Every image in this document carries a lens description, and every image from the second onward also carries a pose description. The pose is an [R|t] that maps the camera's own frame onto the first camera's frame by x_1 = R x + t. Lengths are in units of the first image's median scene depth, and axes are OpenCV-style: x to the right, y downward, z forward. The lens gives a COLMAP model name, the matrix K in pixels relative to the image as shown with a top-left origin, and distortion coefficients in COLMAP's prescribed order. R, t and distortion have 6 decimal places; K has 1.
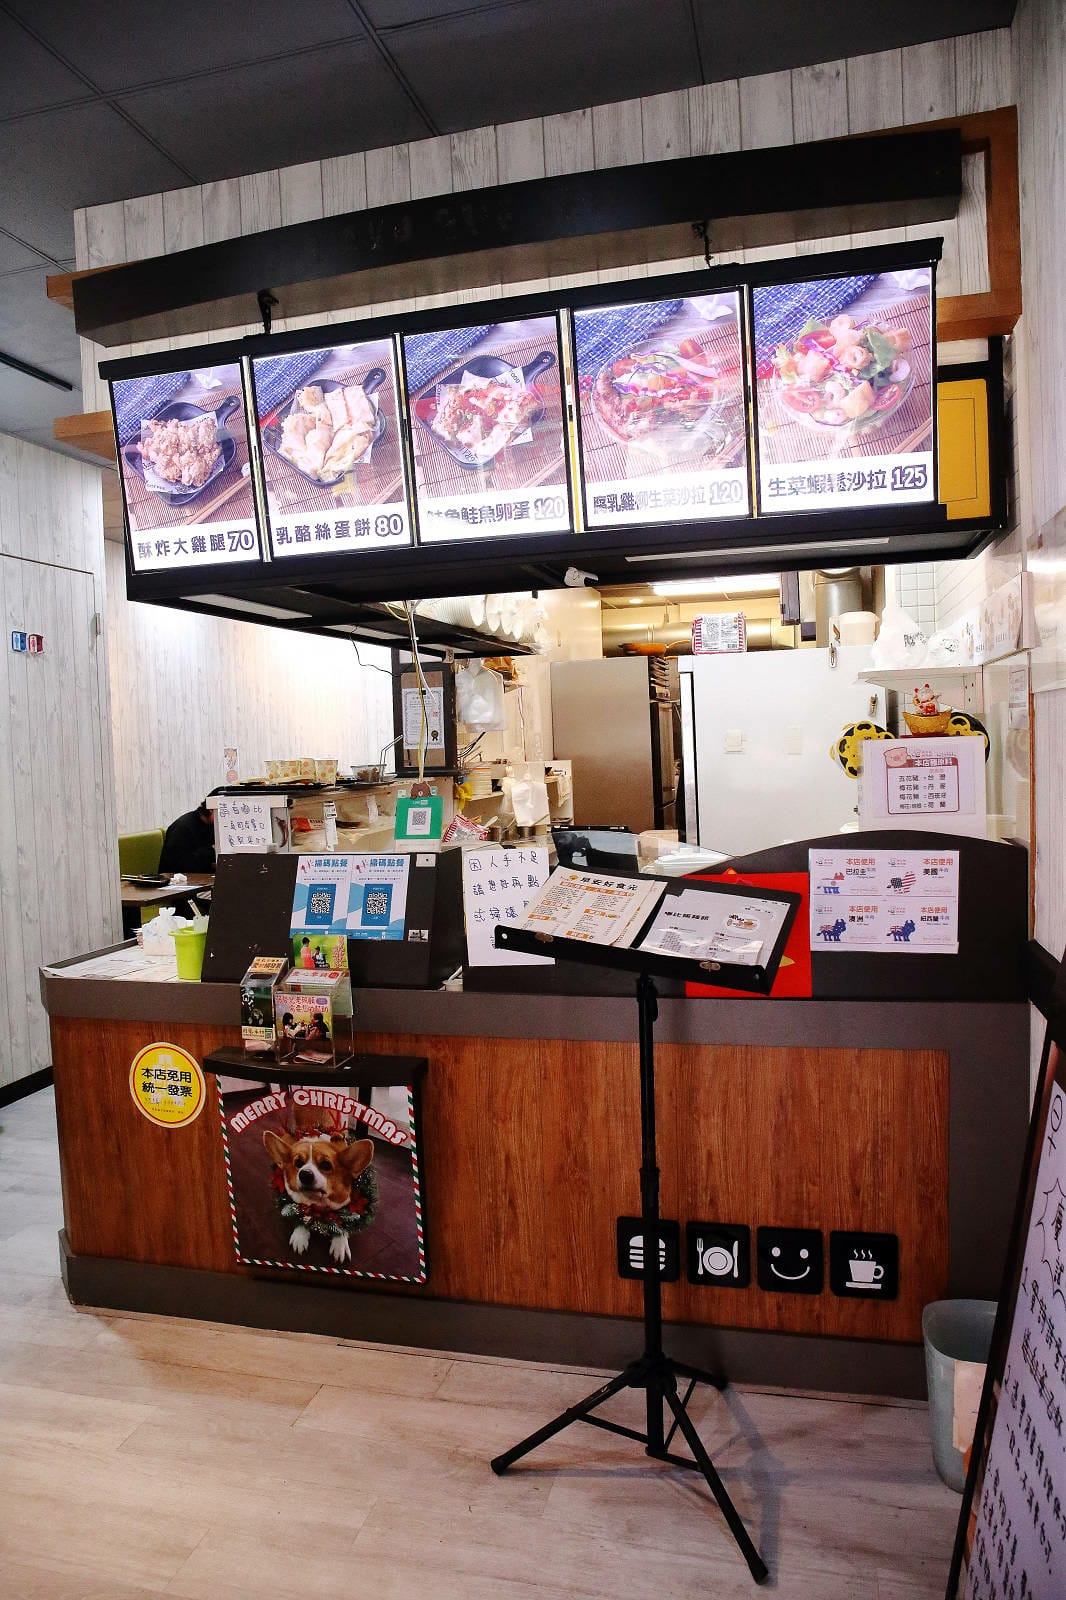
lens RADIAL K [[1095.8, 0, 539.0], [0, 1095.8, 799.8], [0, 0, 1]] dist [-0.077599, 0.004580]
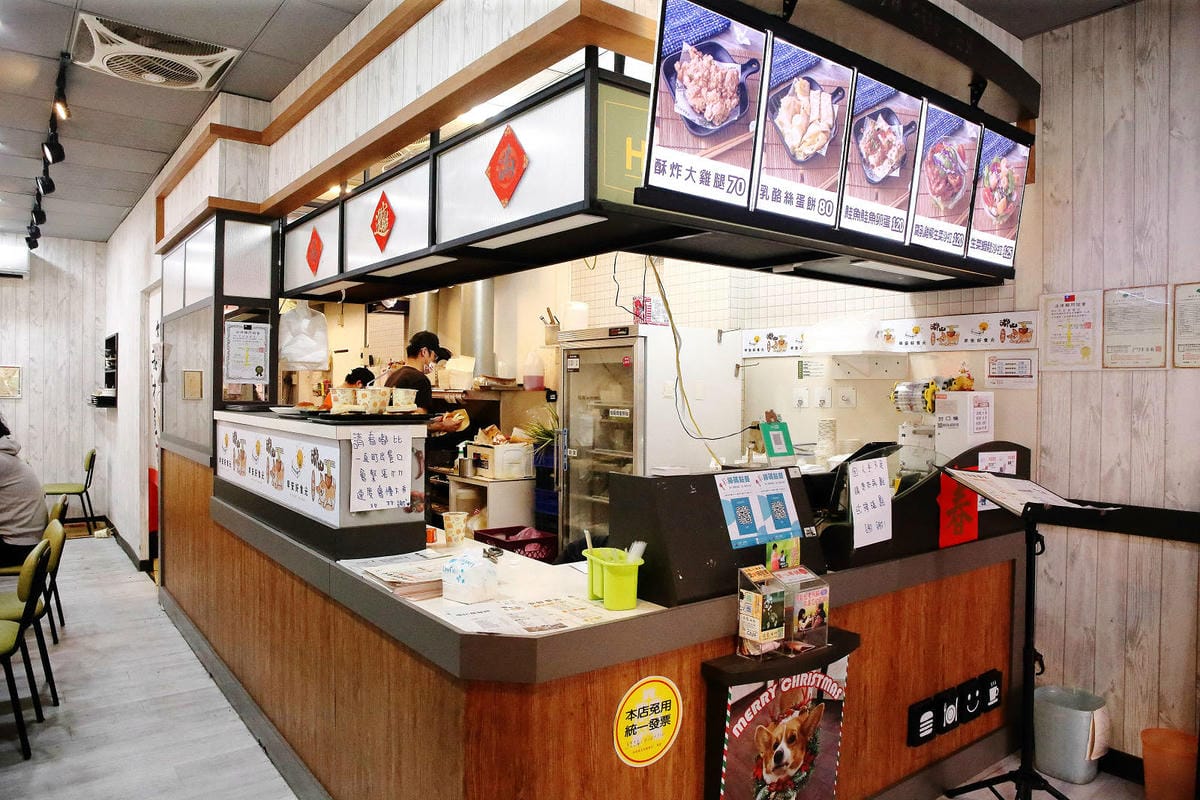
lens RADIAL K [[821.9, 0, 602.3], [0, 821.9, 396.4], [0, 0, 1]] dist [-0.077599, 0.004580]
pose [[0.599417, 0.035801, 0.799636, -1.021722], [0.011629, 0.998504, -0.053422, 0.016137], [-0.800353, 0.041321, 0.598104, 0.632688]]
